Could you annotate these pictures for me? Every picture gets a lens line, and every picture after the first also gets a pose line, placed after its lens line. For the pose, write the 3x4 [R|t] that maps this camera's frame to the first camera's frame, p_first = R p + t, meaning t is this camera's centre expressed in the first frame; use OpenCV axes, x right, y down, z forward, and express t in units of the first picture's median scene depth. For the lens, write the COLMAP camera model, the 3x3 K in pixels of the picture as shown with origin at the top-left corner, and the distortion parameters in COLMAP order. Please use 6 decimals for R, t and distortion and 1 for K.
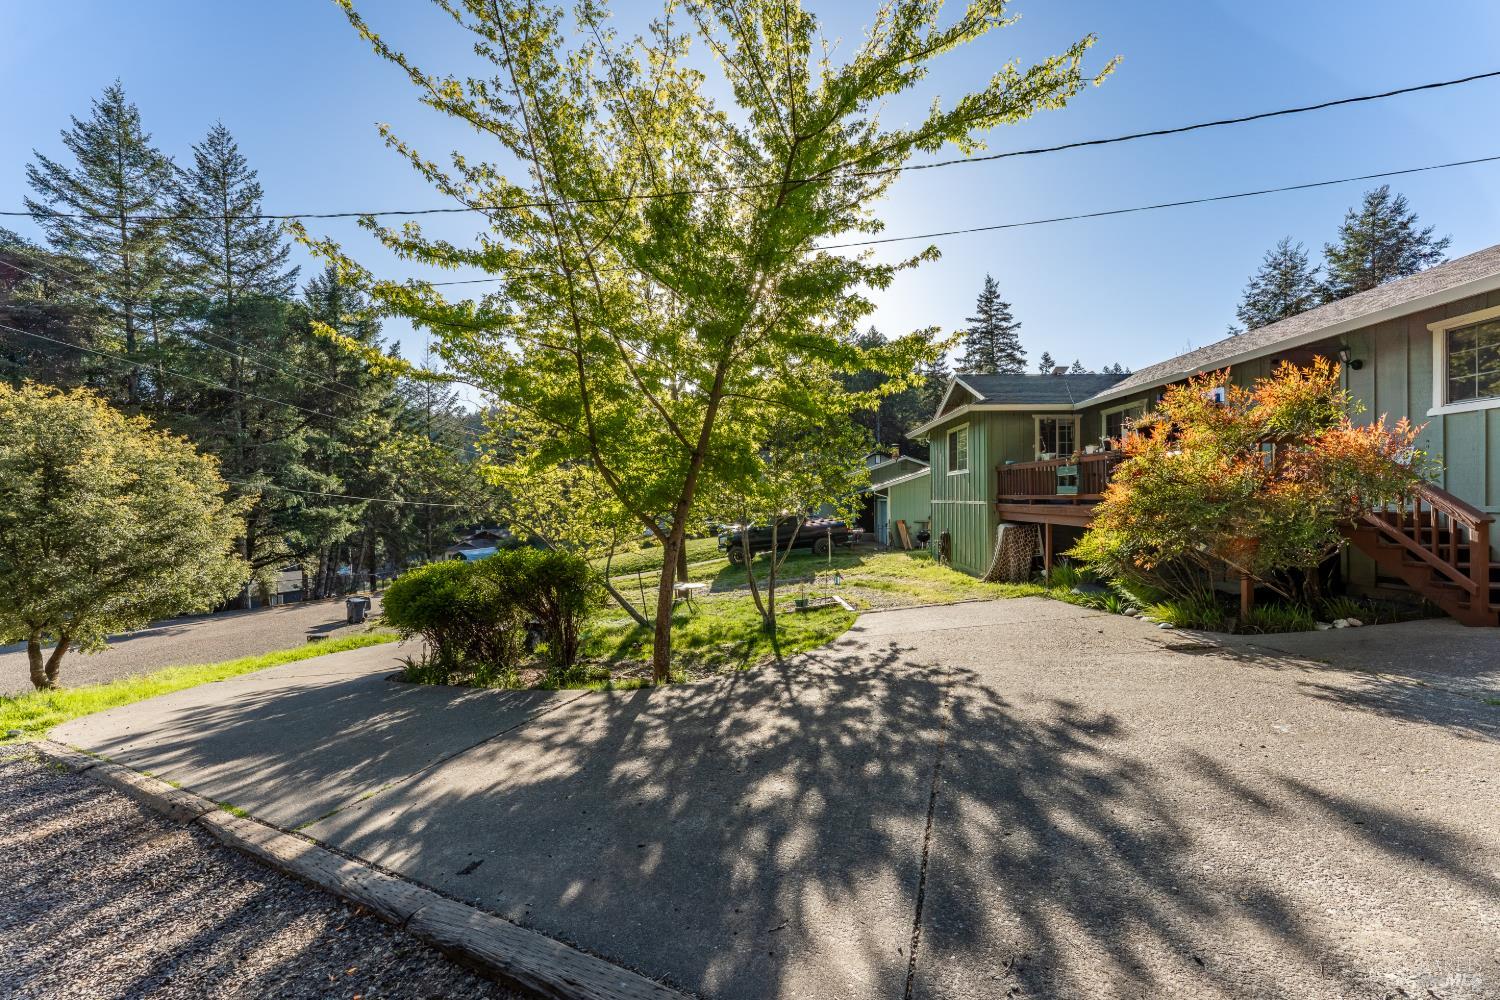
lens RADIAL K [[609.5, 0, 750.7], [0, 609.5, 502.2], [0, 0, 1]] dist [-0.000936, -0.000337]
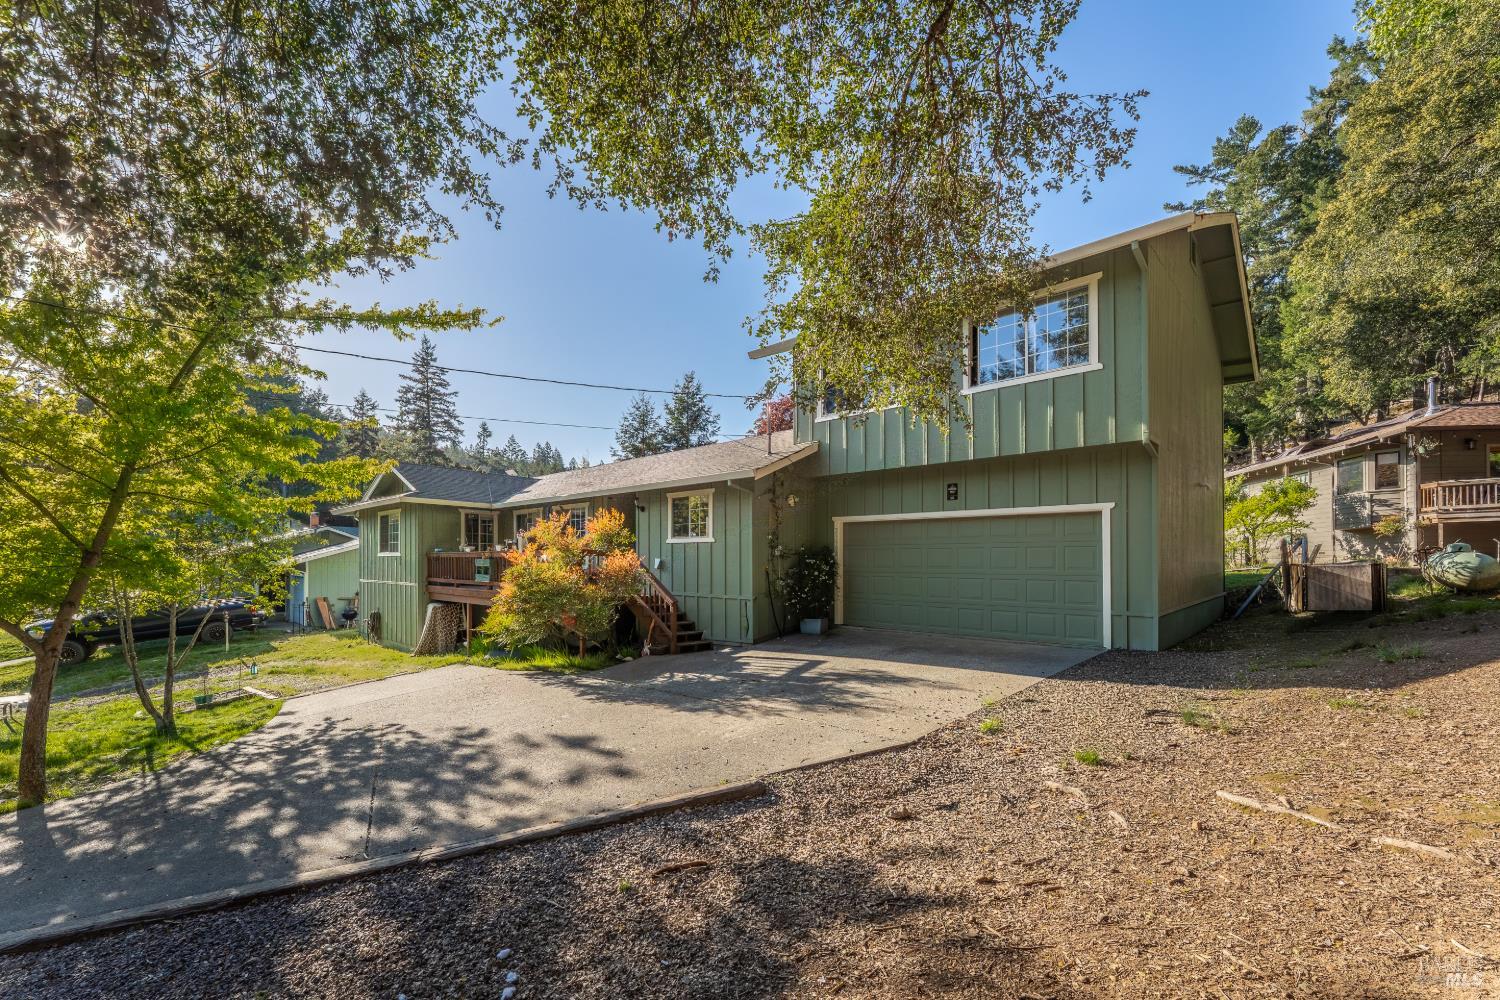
lens RADIAL K [[609.5, 0, 730.8], [0, 609.5, 567.8], [0, 0, 1]] dist [-0.000936, -0.000337]
pose [[0.667801, 0.007944, 0.744297, -0.107493], [-0.003562, 0.999966, -0.007477, -0.043594], [-0.744331, 0.002342, 0.667806, -0.311062]]
